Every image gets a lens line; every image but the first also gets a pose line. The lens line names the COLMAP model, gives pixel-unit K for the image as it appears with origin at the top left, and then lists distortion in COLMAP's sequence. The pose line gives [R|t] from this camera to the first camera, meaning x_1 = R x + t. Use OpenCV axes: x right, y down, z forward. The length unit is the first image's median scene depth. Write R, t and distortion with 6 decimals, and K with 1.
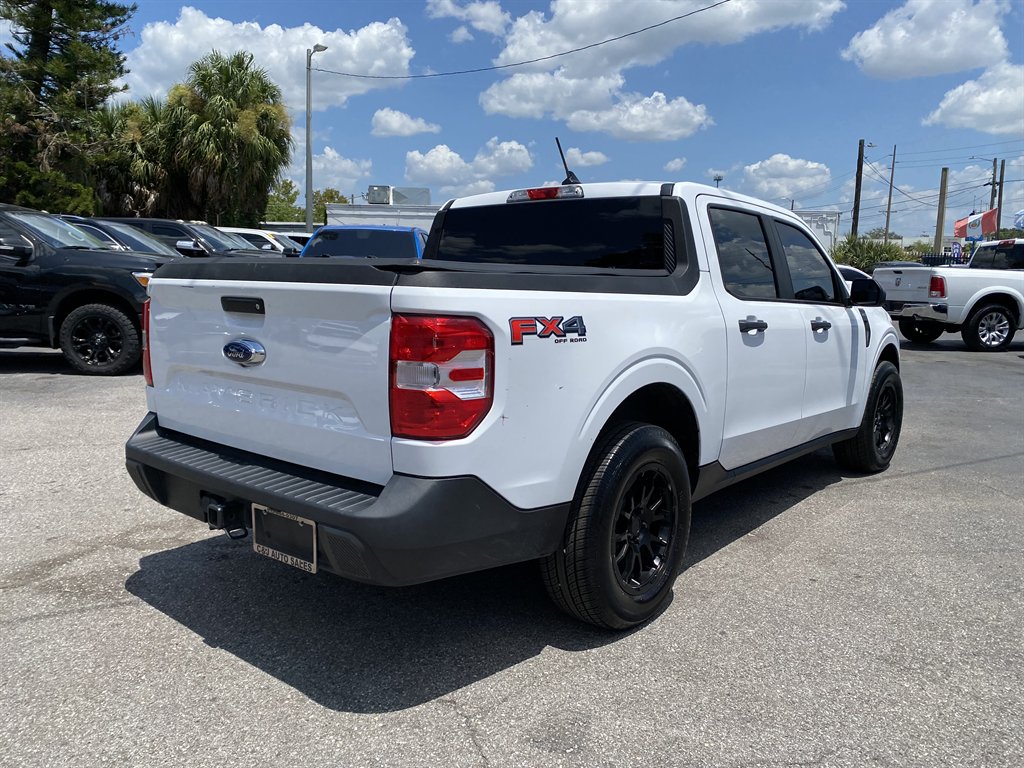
lens RADIAL K [[784.5, 0, 509.7], [0, 784.5, 382.6], [0, 0, 1]] dist [0.031163, -0.028407]
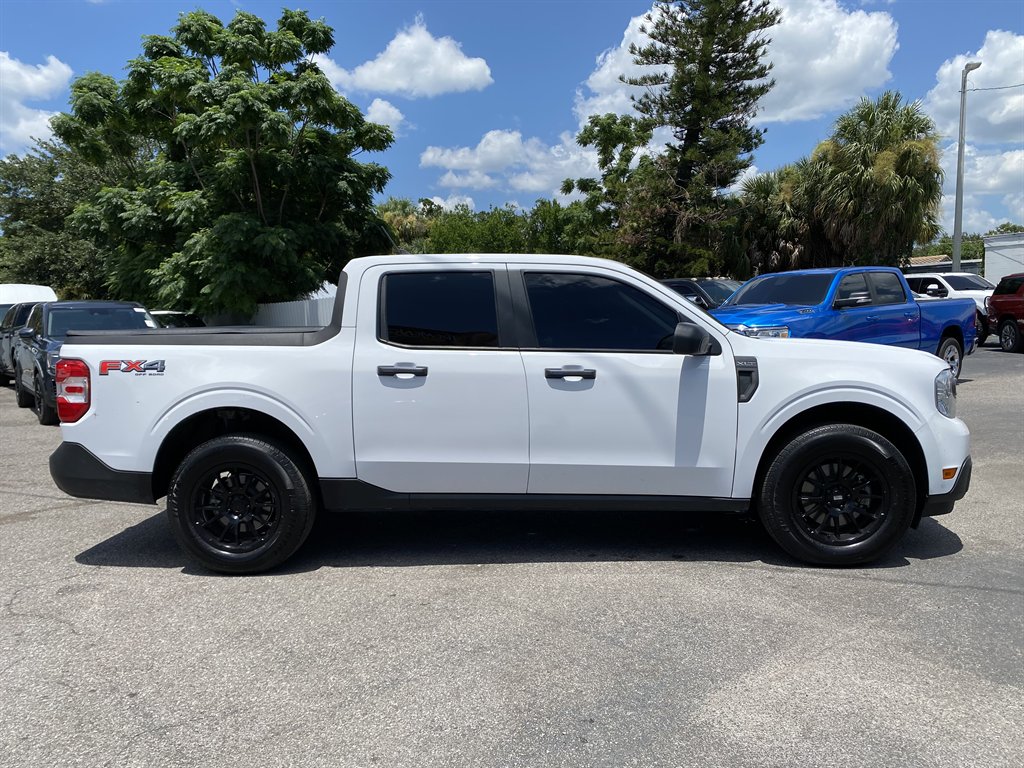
lens RADIAL K [[784.5, 0, 493.3], [0, 784.5, 390.4], [0, 0, 1]] dist [0.031163, -0.028407]
pose [[0.611895, 0.035717, -0.790132, 0.183463], [-0.074798, 0.997116, -0.012852, -0.005275], [0.787394, 0.066964, 0.612802, 0.054347]]
